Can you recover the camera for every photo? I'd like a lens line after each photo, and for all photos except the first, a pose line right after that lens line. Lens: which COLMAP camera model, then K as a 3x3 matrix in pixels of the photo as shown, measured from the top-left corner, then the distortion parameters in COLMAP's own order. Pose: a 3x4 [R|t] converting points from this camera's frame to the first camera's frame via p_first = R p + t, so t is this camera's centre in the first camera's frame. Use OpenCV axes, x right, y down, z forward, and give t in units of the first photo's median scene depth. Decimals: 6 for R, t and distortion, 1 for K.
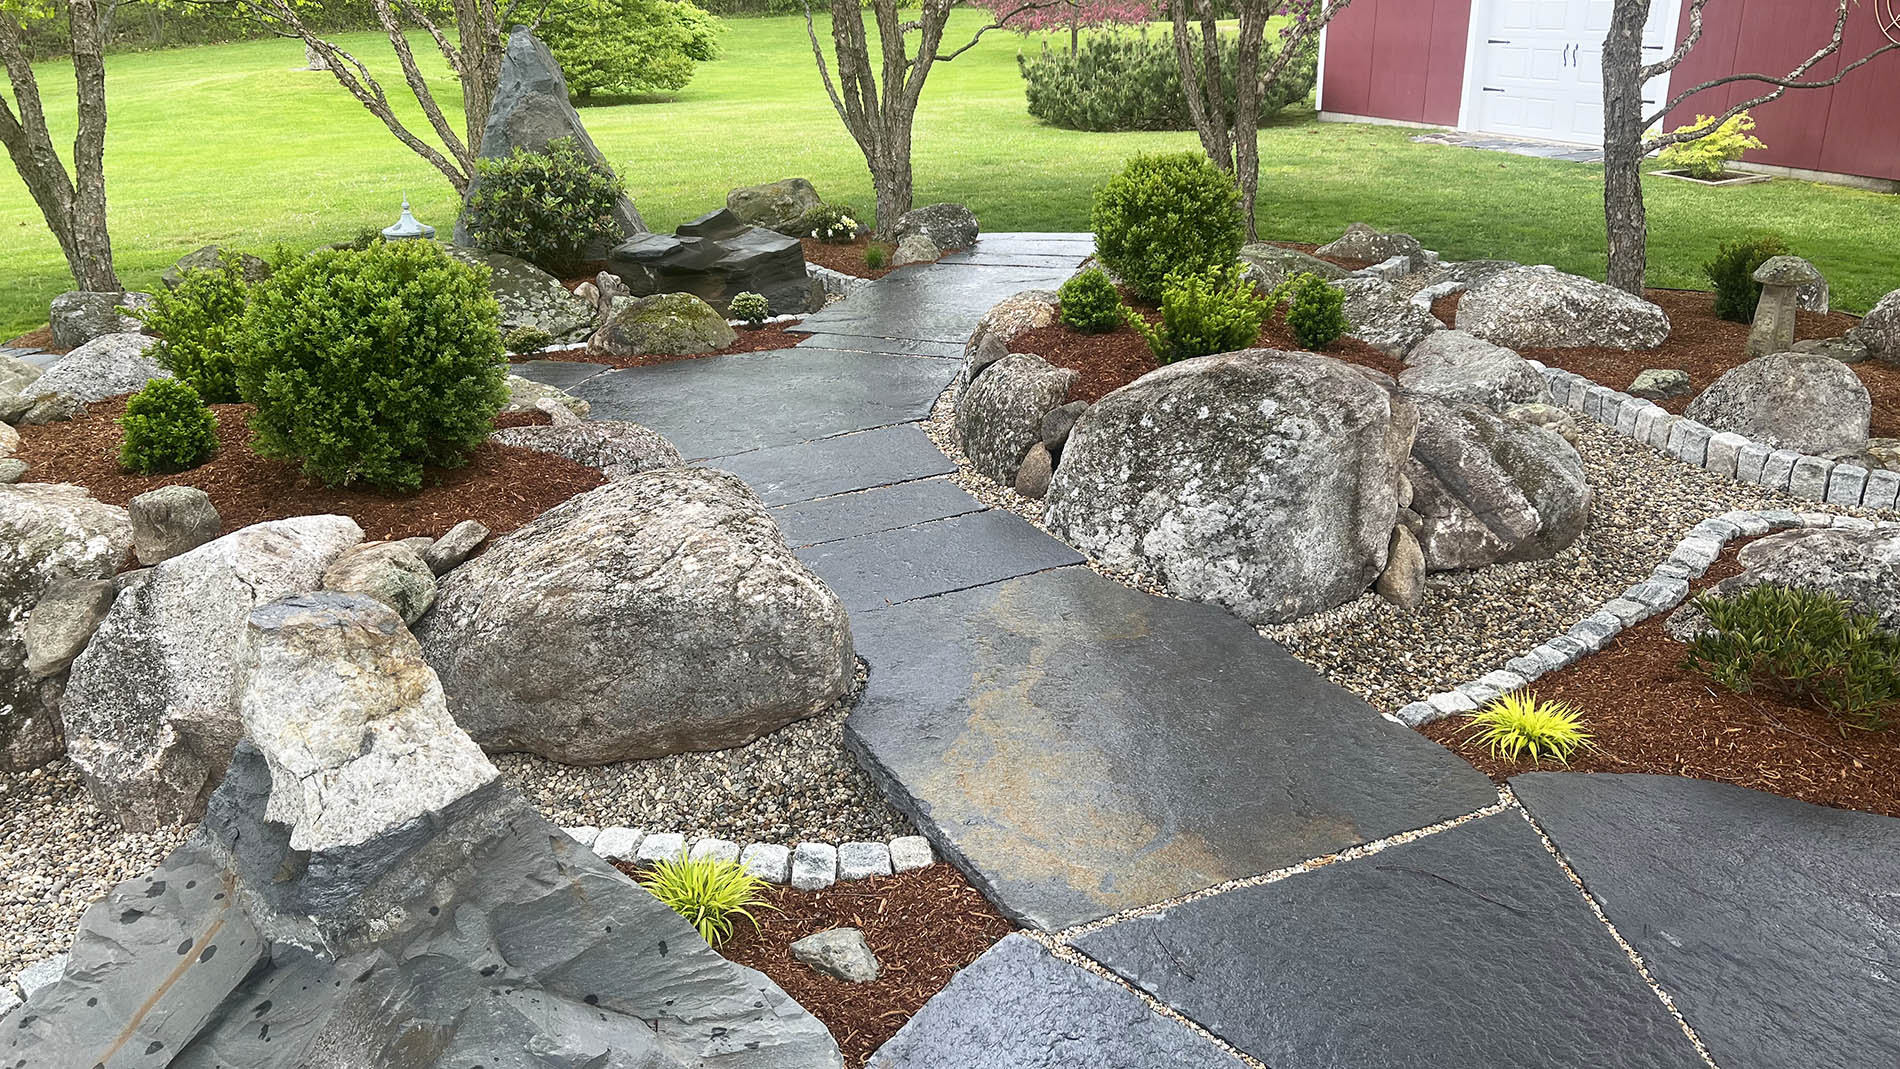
lens RADIAL K [[1511.0, 0, 950.0], [0, 1511.0, 534.5], [0, 0, 1]] dist [0.007556, 0.003810]
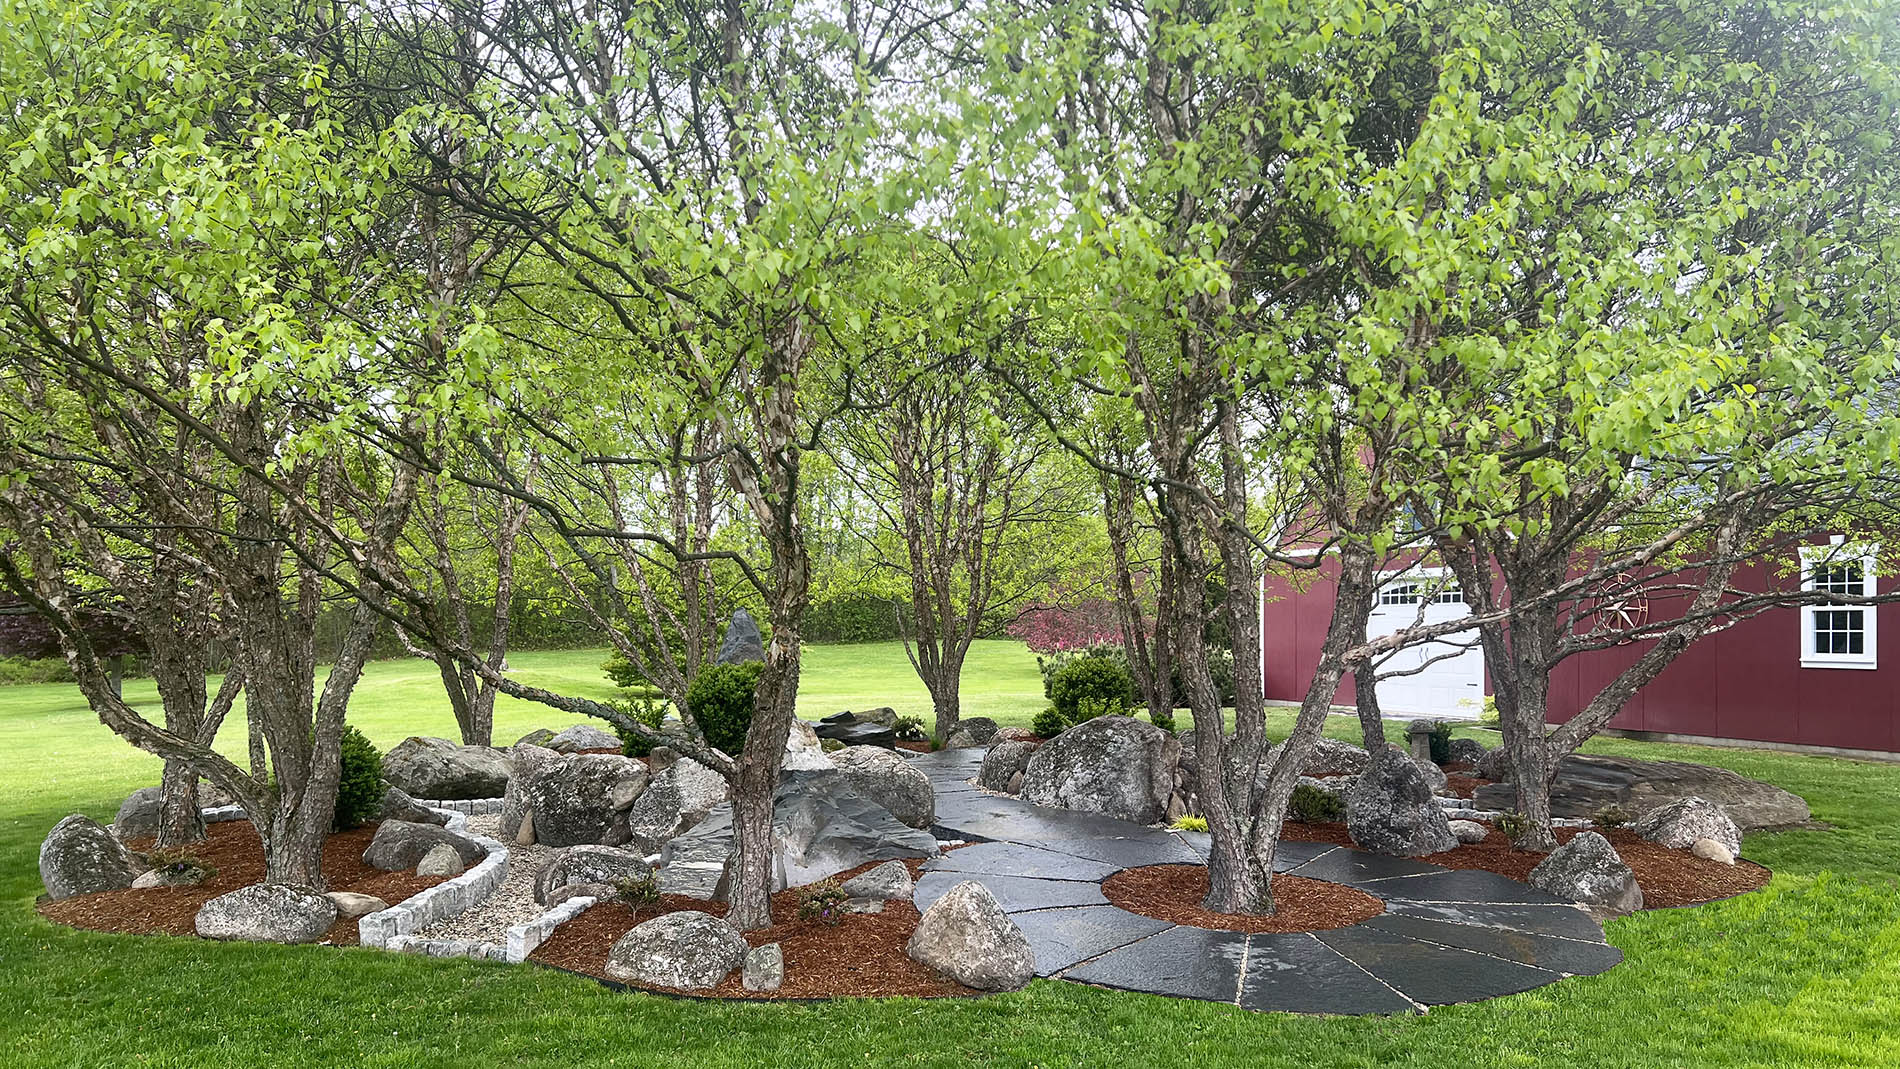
lens RADIAL K [[1511.0, 0, 950.0], [0, 1511.0, 534.5], [0, 0, 1]] dist [0.007556, 0.003810]
pose [[0.999478, 0.012253, -0.029879, 0.025605], [-0.023222, 0.915658, -0.401286, 0.581599], [0.022442, 0.401771, 0.915465, -1.292938]]
